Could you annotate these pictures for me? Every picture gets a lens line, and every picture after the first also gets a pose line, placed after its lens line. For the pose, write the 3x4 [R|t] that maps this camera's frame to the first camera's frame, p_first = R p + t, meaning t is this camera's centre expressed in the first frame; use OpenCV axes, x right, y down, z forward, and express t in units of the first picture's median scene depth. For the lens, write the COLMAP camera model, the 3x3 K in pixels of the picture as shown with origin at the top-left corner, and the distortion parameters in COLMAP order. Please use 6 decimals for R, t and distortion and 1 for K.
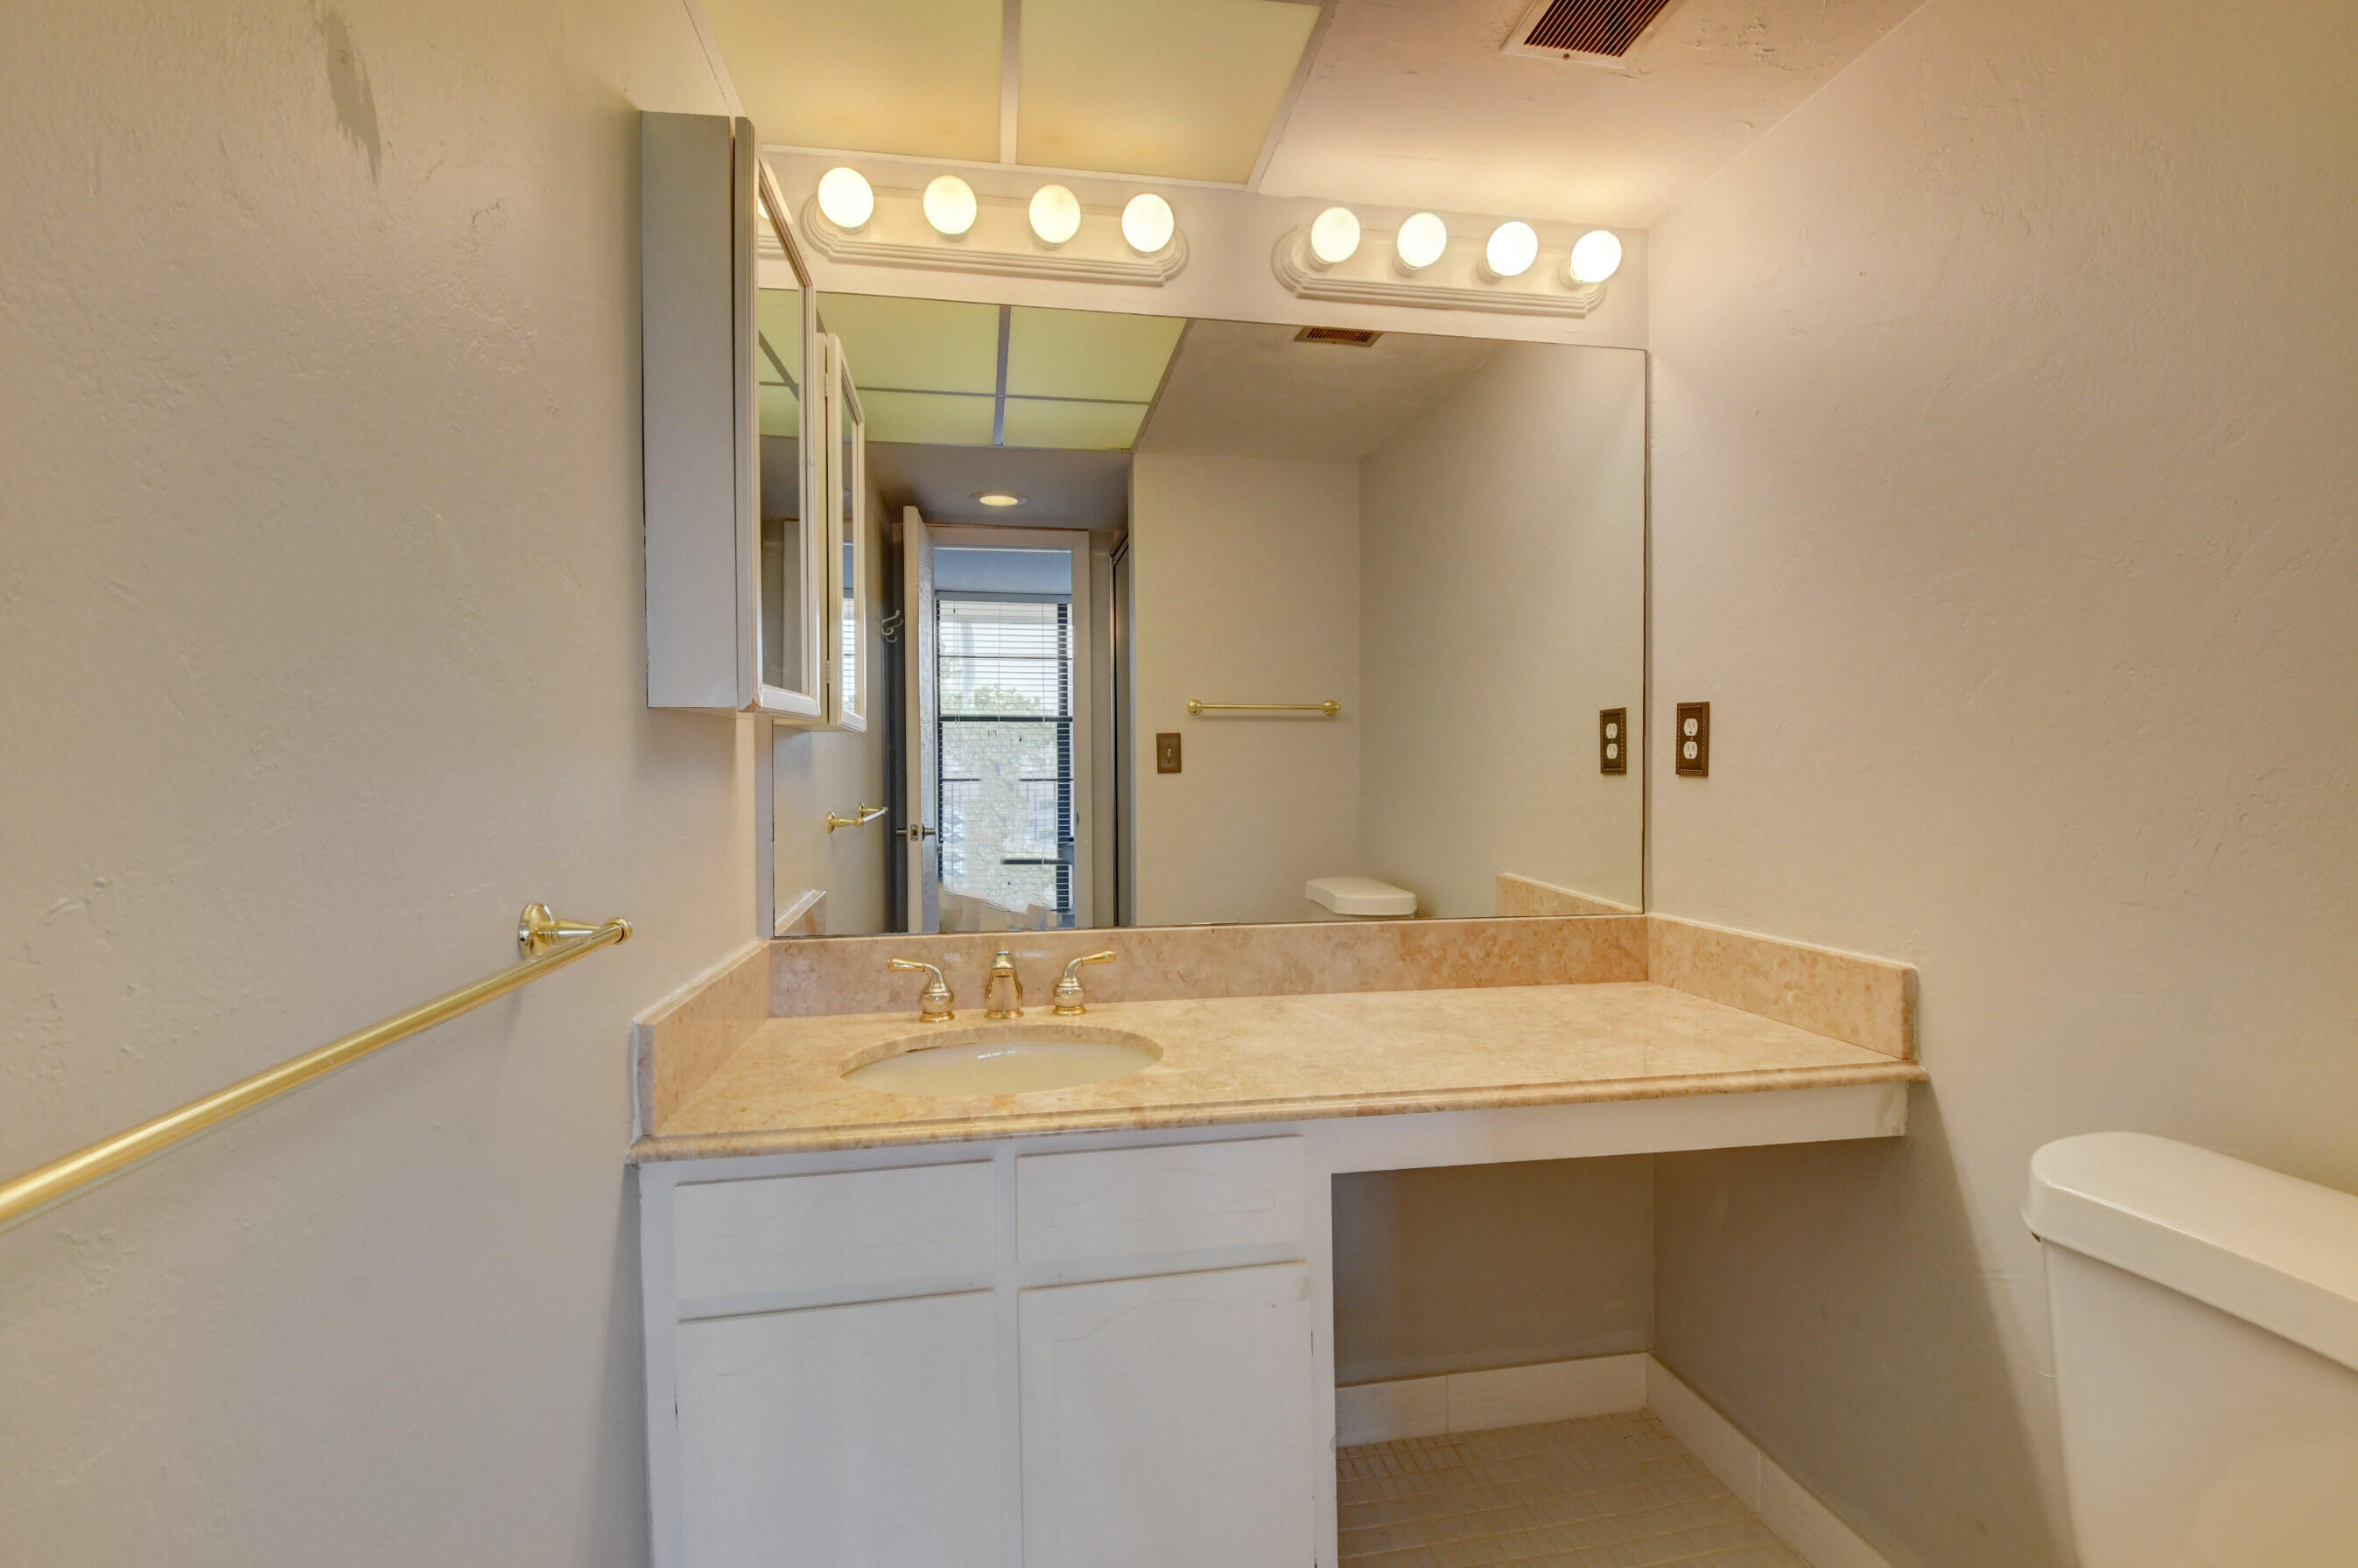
lens RADIAL K [[1041.1, 0, 1177.8], [0, 1041.1, 785.7], [0, 0, 1]] dist [0.002585, -0.018573]
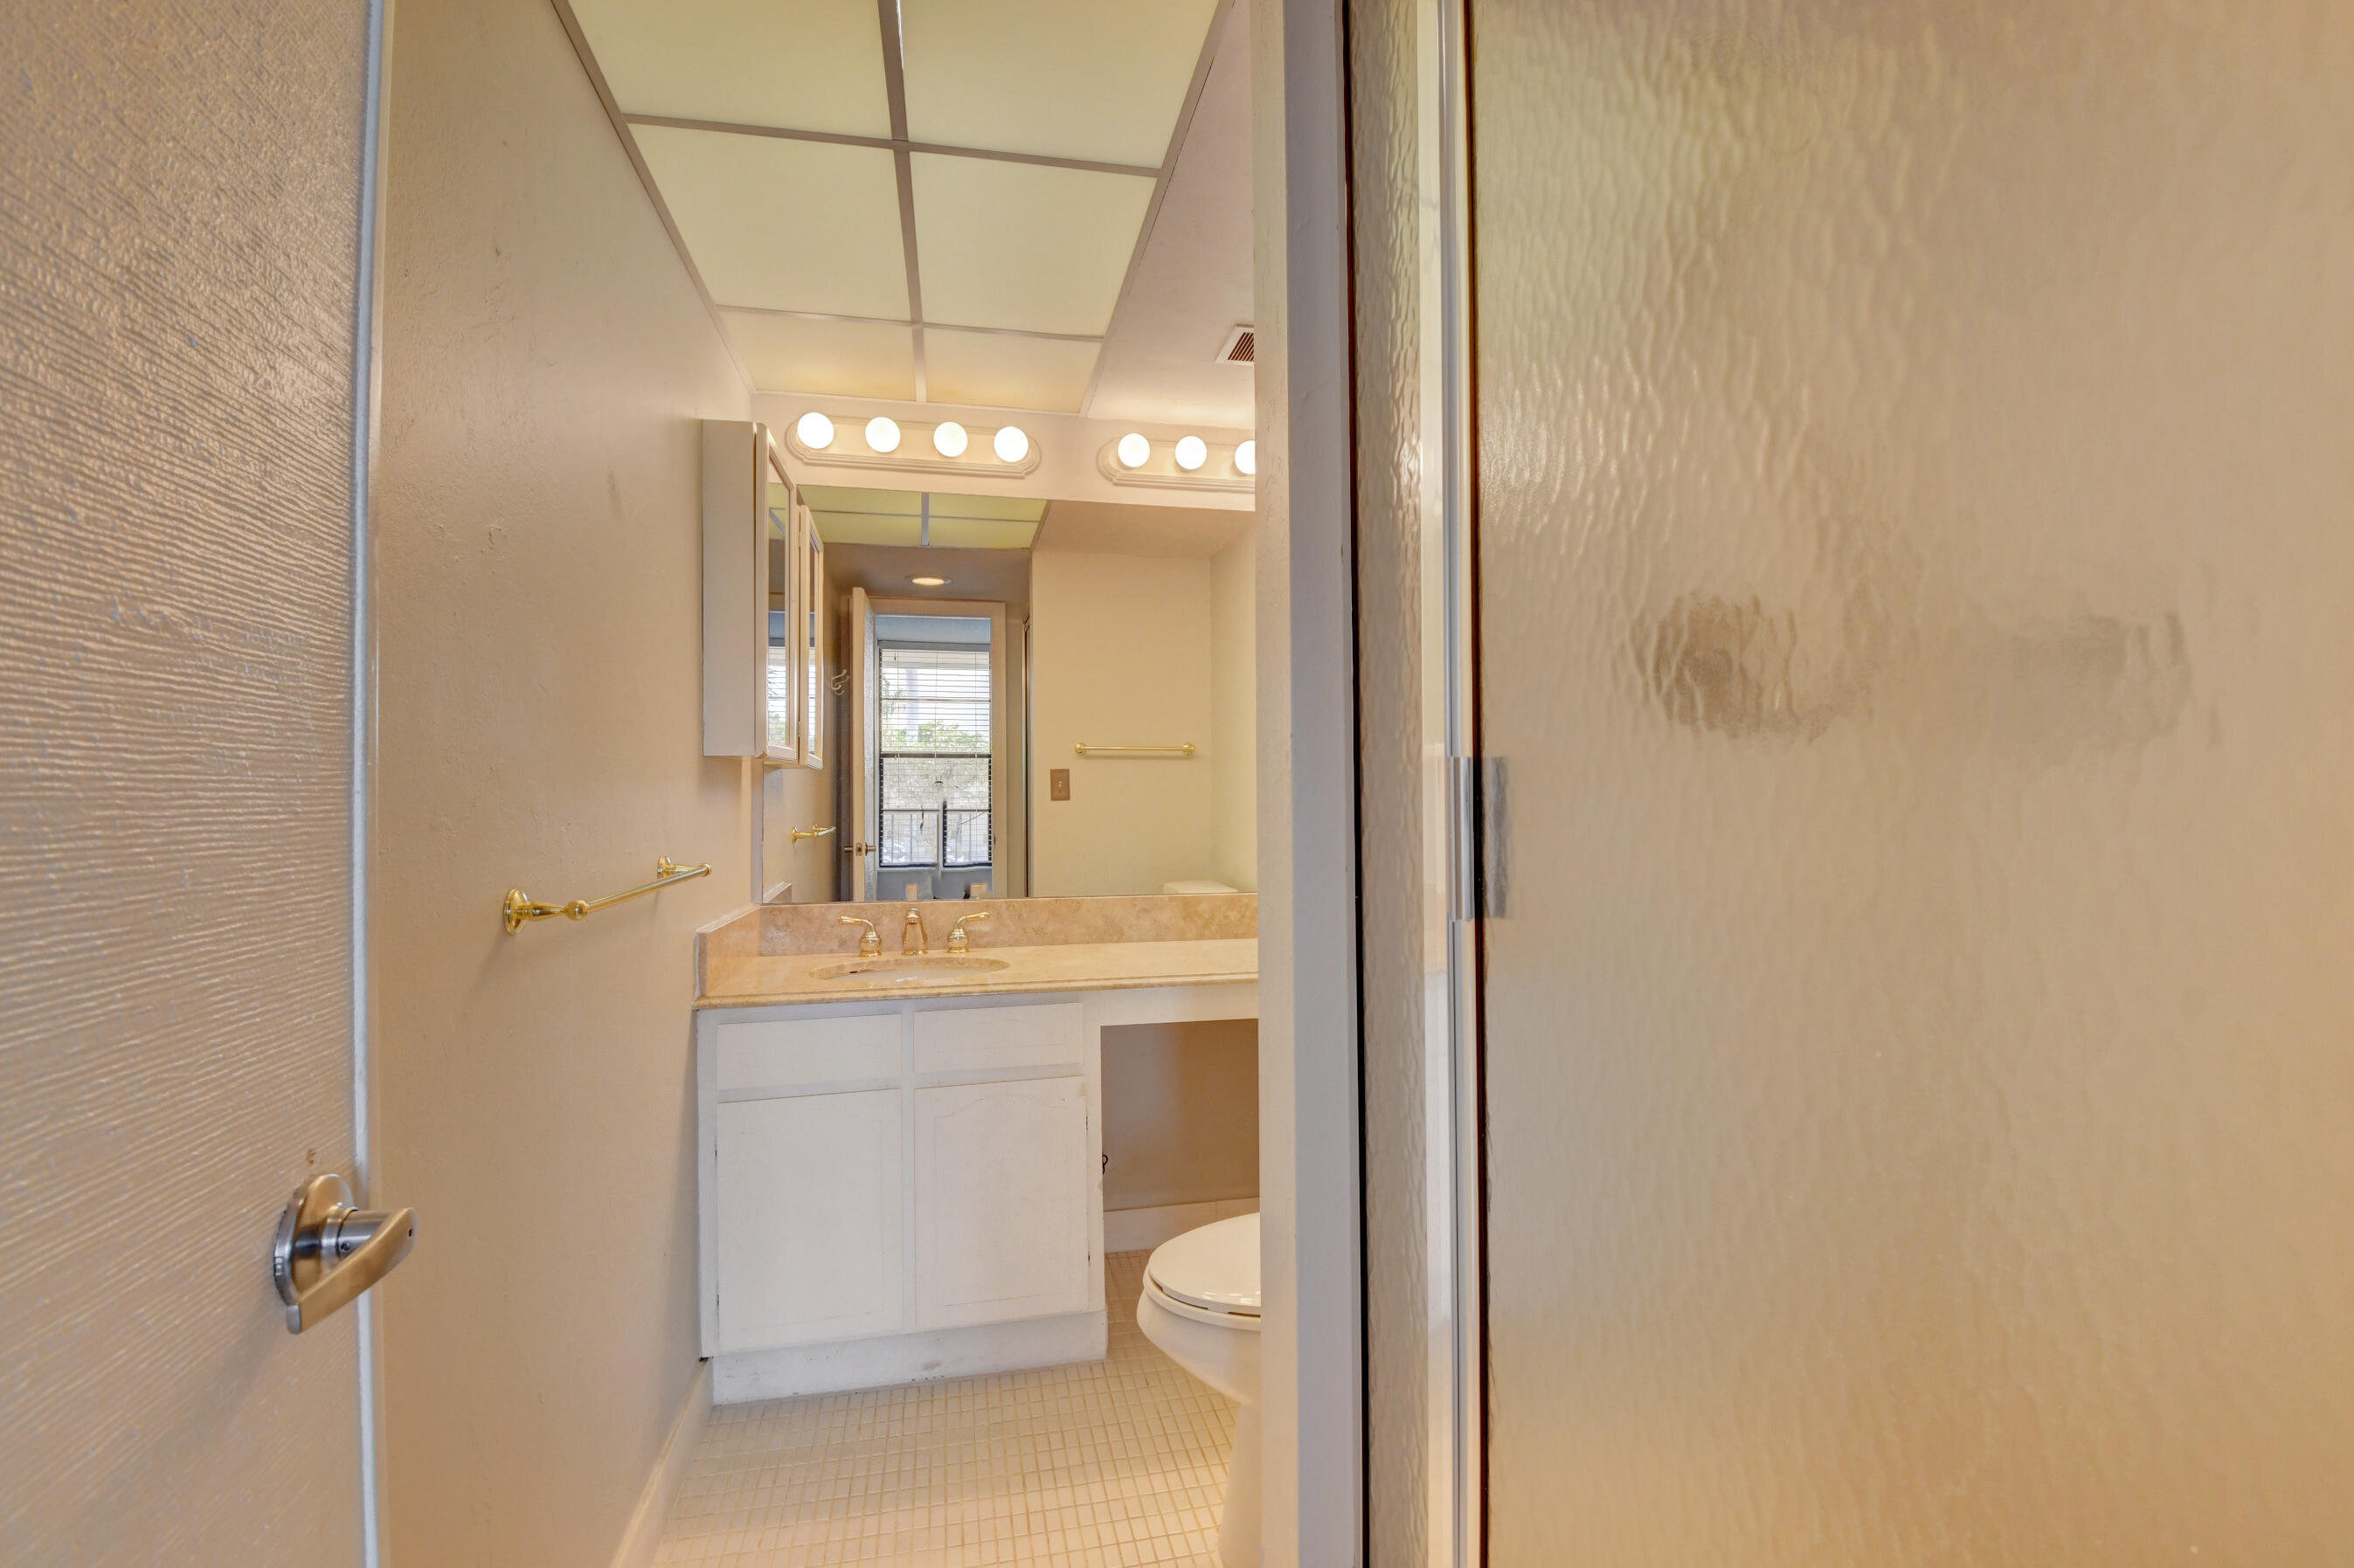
lens RADIAL K [[1039.3, 0, 1175.8], [0, 1039.3, 785.7], [0, 0, 1]] dist [0.002585, -0.018573]
pose [[0.998803, 0.000037, 0.048916, 0.138982], [0.001601, 0.999440, -0.033437, 0.024526], [-0.048890, 0.033475, 0.998243, -0.542983]]
